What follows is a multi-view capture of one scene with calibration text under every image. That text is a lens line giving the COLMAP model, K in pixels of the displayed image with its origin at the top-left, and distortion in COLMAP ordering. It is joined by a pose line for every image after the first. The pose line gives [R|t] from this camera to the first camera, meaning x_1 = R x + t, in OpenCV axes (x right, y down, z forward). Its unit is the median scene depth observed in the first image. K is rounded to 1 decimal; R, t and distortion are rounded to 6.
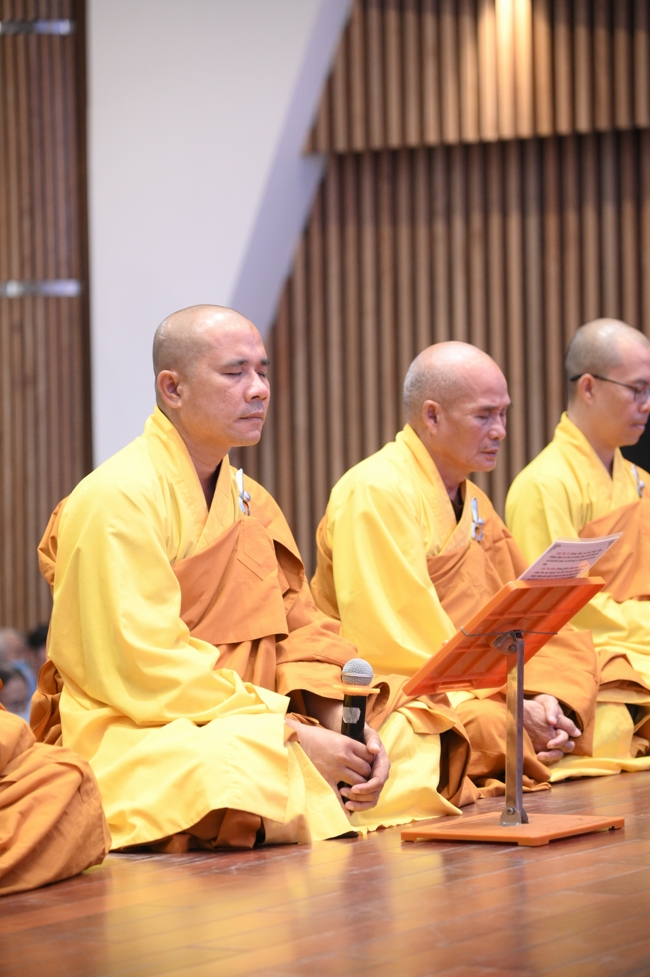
lens RADIAL K [[3085.5, 0, 325.9], [0, 3085.5, 496.5], [0, 0, 1]] dist [-0.062064, 0.000000]
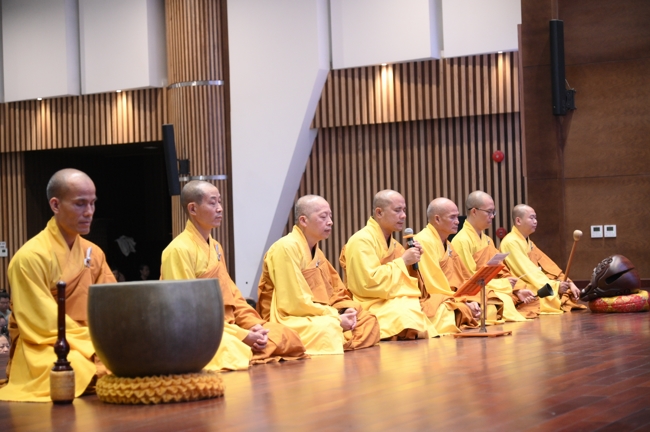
lens RADIAL K [[1274.7, 0, 330.3], [0, 1274.7, 215.7], [0, 0, 1]] dist [-0.076271, 0.000000]
pose [[0.998260, -0.013107, 0.057496, -0.167907], [0.014942, 0.999388, -0.031616, 0.010457], [-0.057046, 0.032420, 0.997845, -0.416299]]
